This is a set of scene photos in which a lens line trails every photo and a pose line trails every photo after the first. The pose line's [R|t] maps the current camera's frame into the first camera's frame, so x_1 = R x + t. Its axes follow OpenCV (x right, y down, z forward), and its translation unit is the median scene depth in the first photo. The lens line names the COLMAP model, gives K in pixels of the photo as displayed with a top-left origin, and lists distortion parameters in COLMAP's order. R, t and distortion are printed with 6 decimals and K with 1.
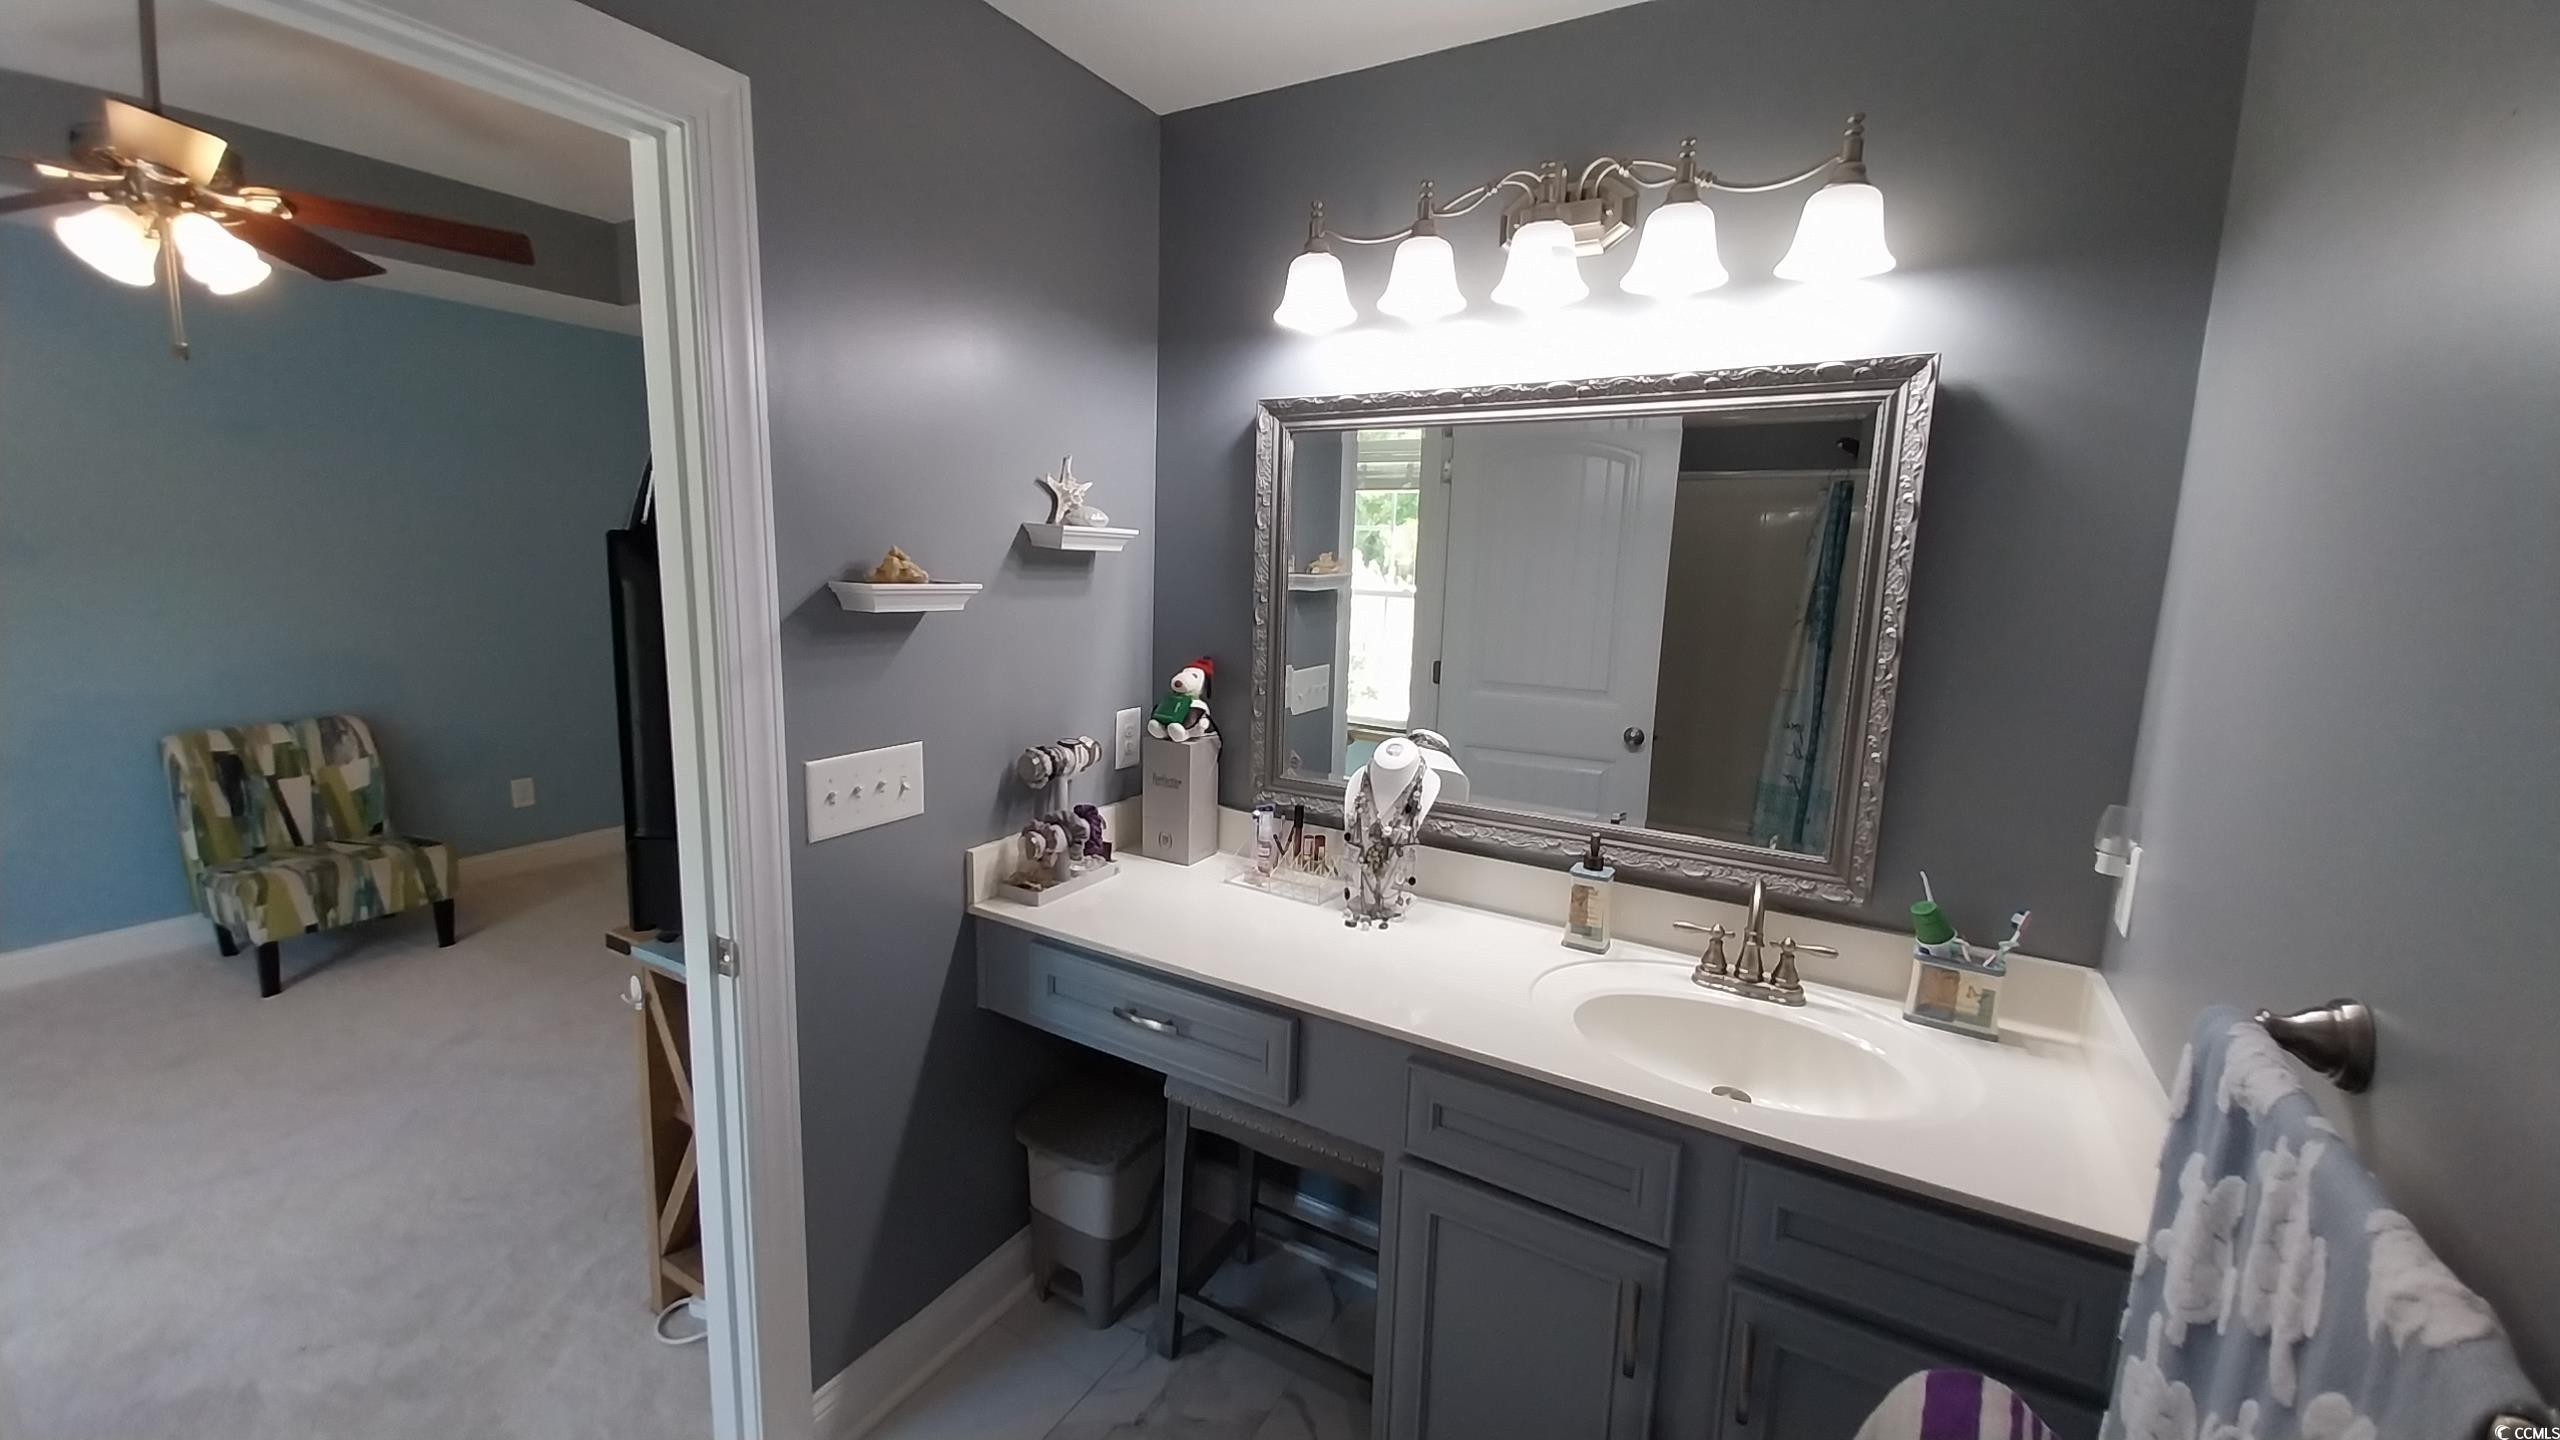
lens RADIAL K [[994.4, 0, 1272.4], [0, 994.4, 713.8], [0, 0, 1]] dist [0.028497, -0.017639]
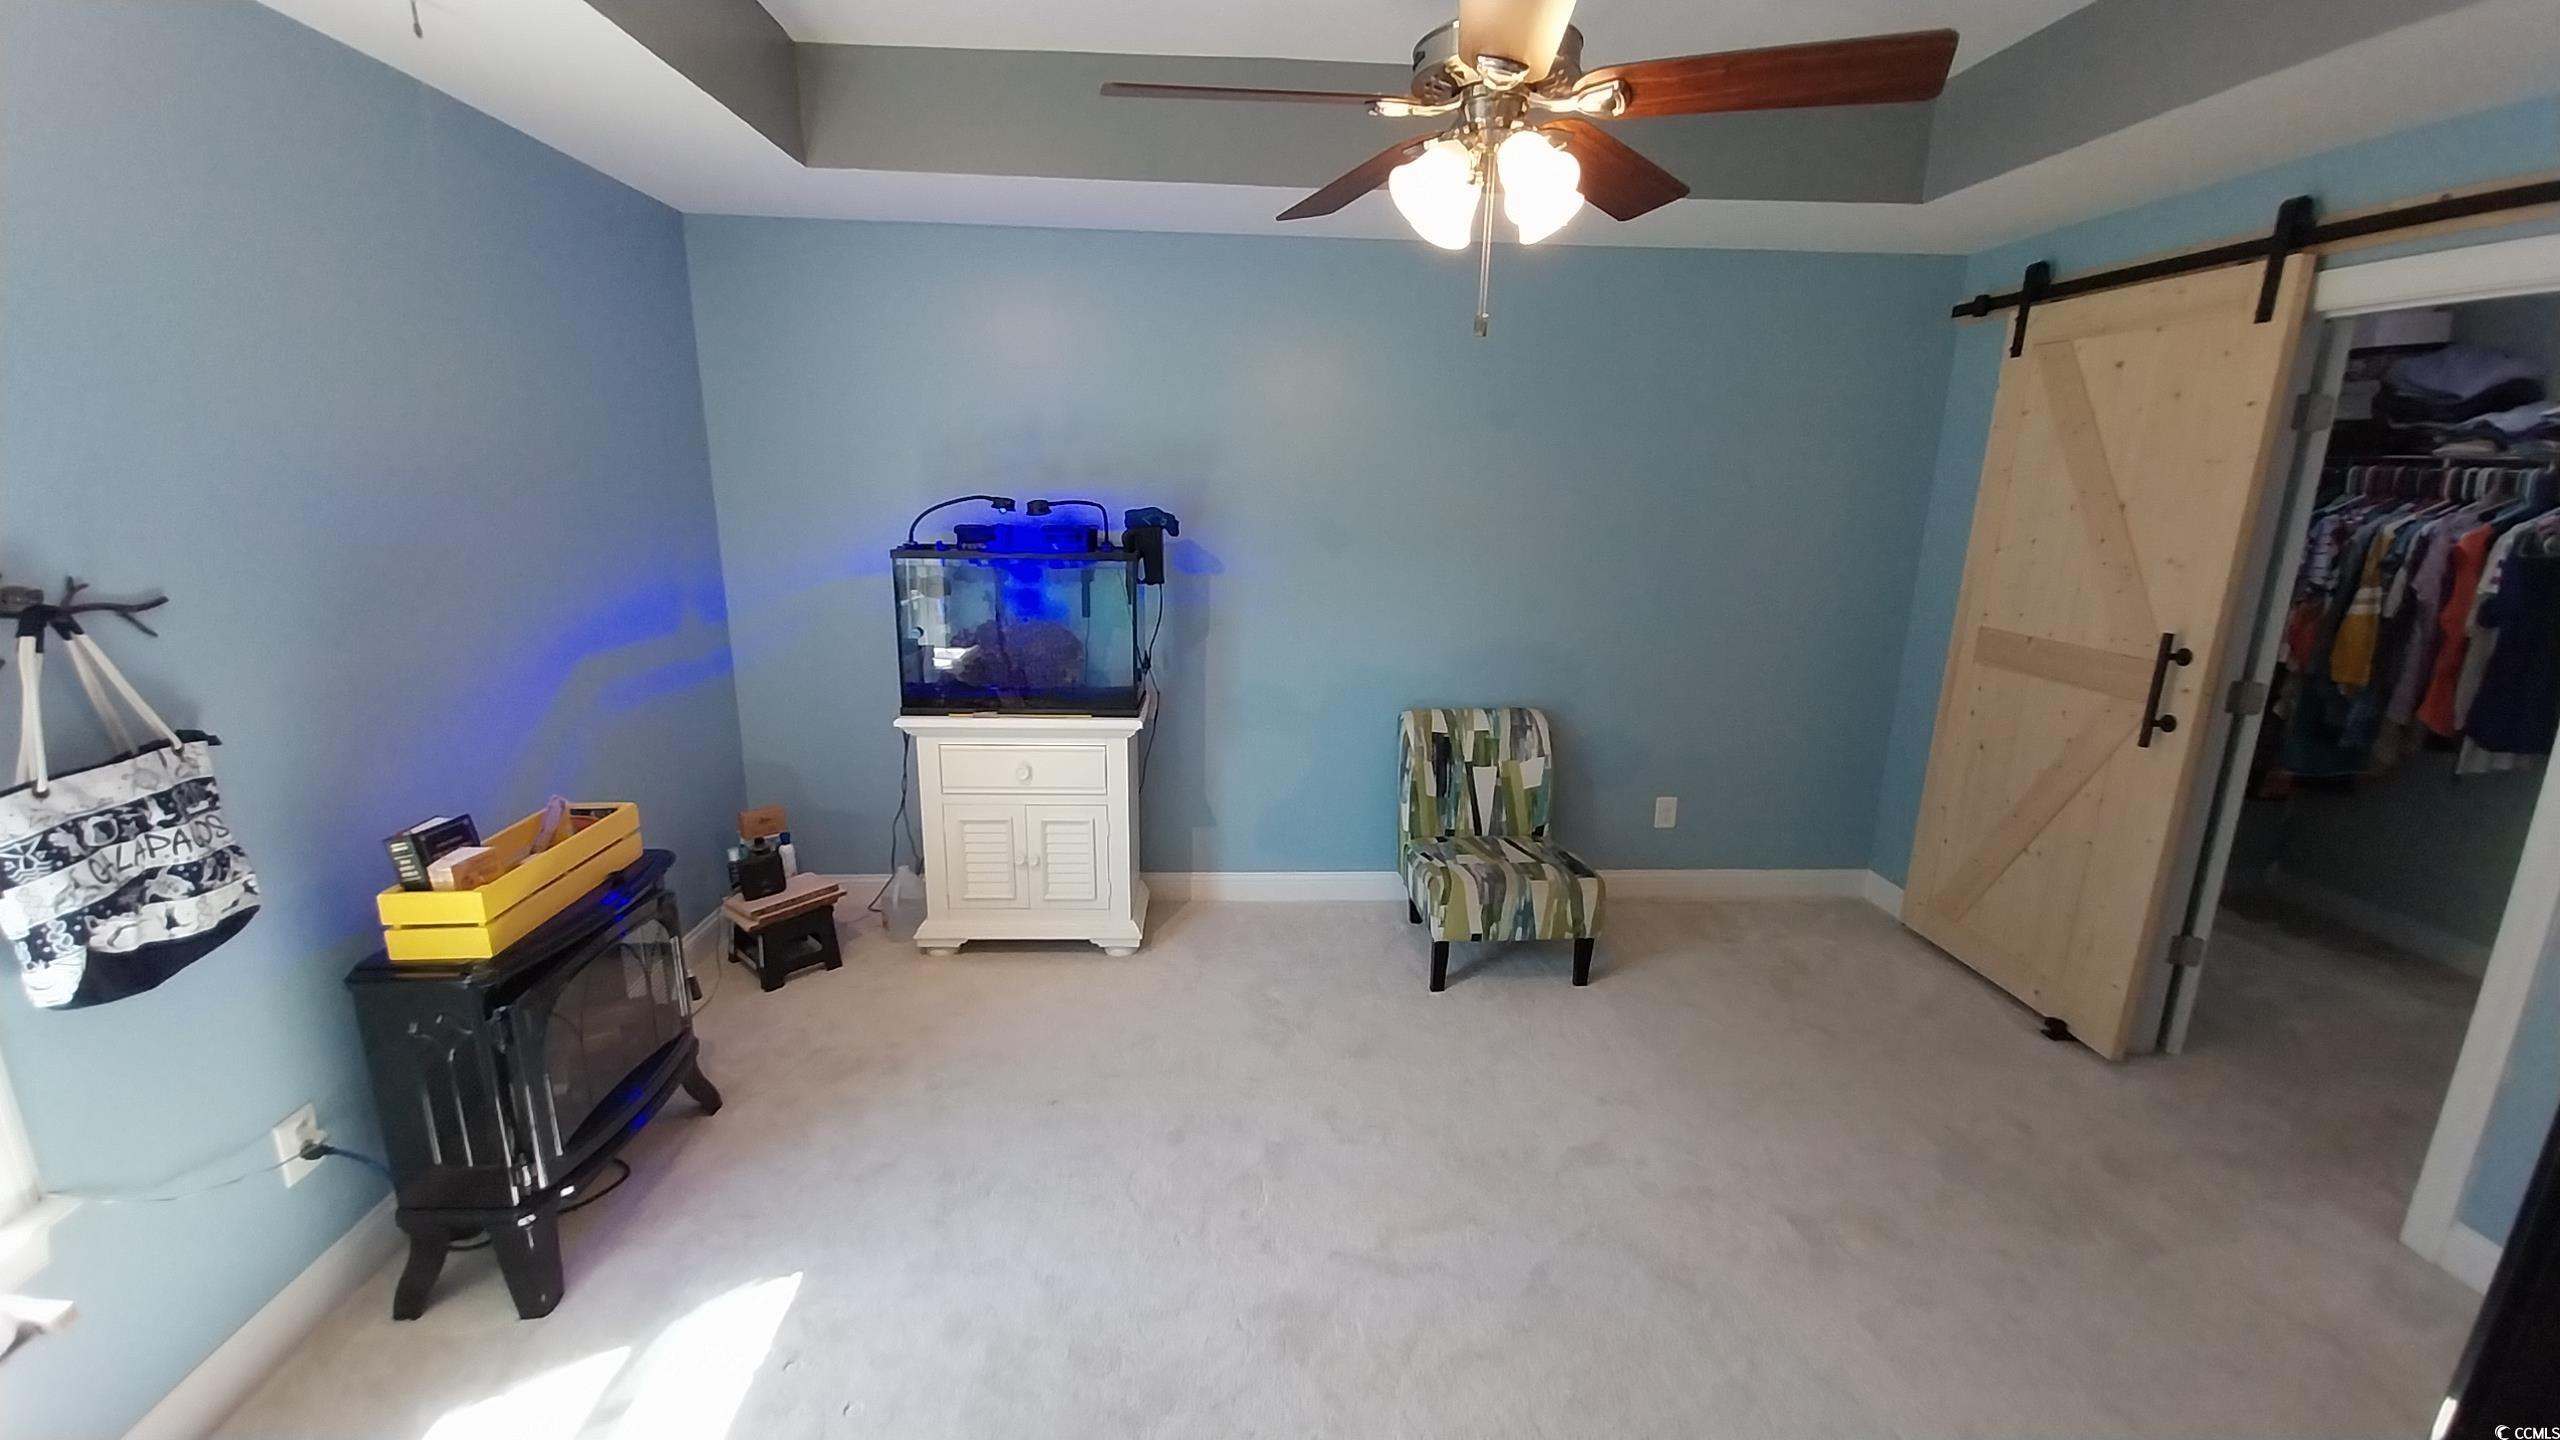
lens RADIAL K [[994.4, 0, 1272.4], [0, 994.4, 713.8], [0, 0, 1]] dist [0.028497, -0.017639]
pose [[0.555530, 0.169301, -0.814078, -0.295479], [-0.134414, 0.984460, 0.113010, -0.076718], [0.820560, 0.046643, 0.569654, 0.259681]]
